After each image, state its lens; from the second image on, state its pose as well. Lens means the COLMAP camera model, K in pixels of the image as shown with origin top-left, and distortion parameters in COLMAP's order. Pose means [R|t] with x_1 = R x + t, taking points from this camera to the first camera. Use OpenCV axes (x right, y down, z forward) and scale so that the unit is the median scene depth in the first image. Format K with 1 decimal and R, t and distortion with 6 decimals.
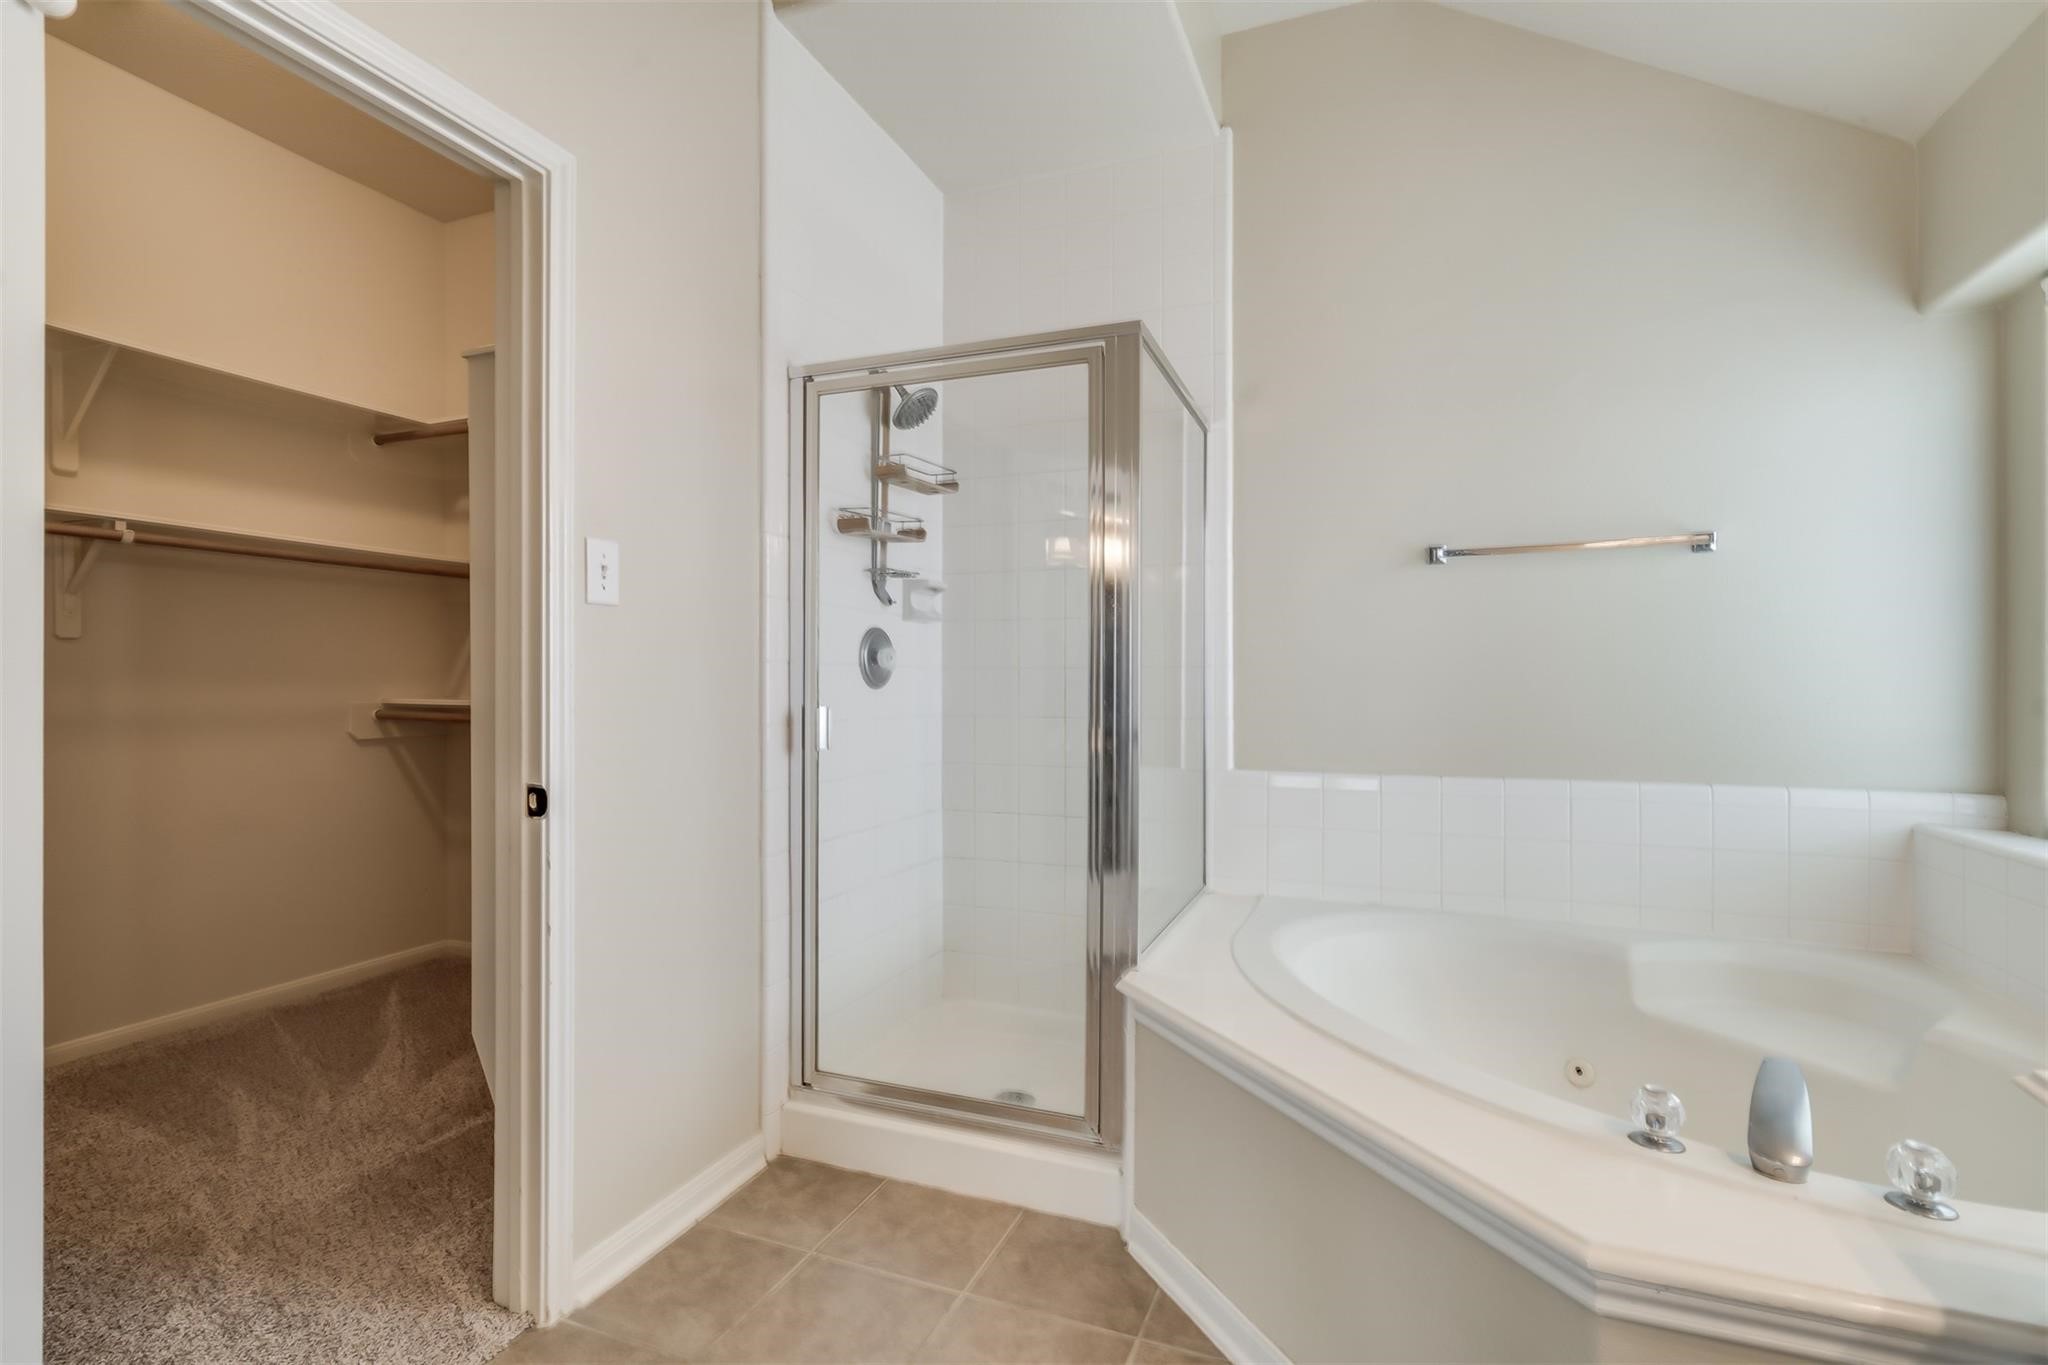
lens RADIAL K [[965.7, 0, 1024.0], [0, 965.7, 682.5], [0, 0, 1]] dist [0.003764, 0.000399]
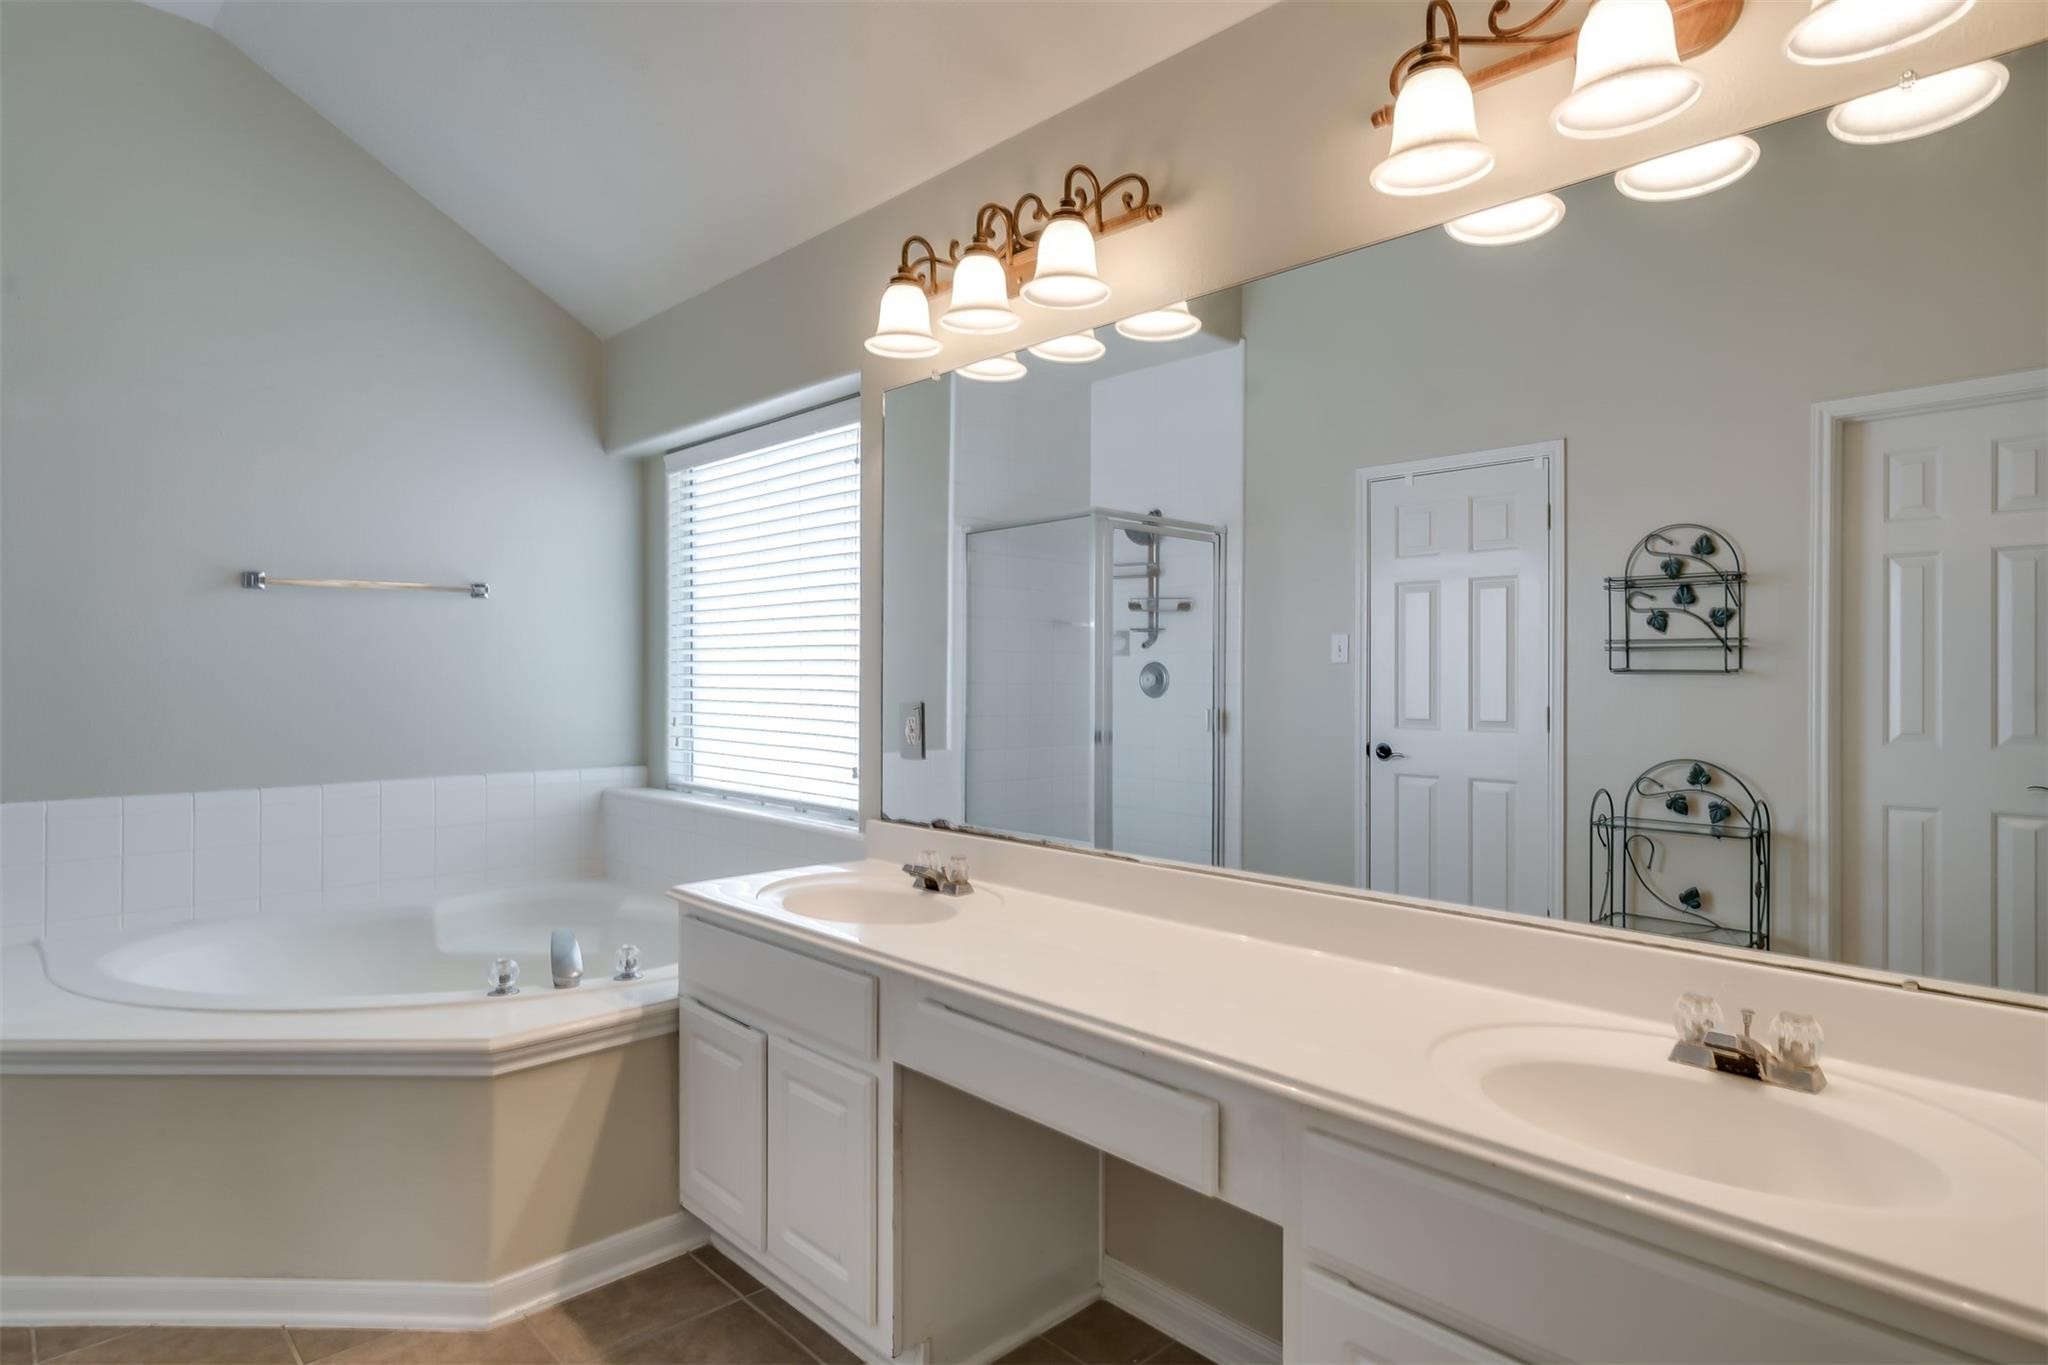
lens RADIAL K [[1039.7, 0, 1024.0], [0, 1039.7, 682.5], [0, 0, 1]] dist [0.001276, 0.000461]
pose [[0.404839, -0.005161, 0.914373, -0.602928], [-0.002517, 0.999974, 0.006759, -0.064745], [-0.914384, -0.005038, 0.404816, -0.521505]]
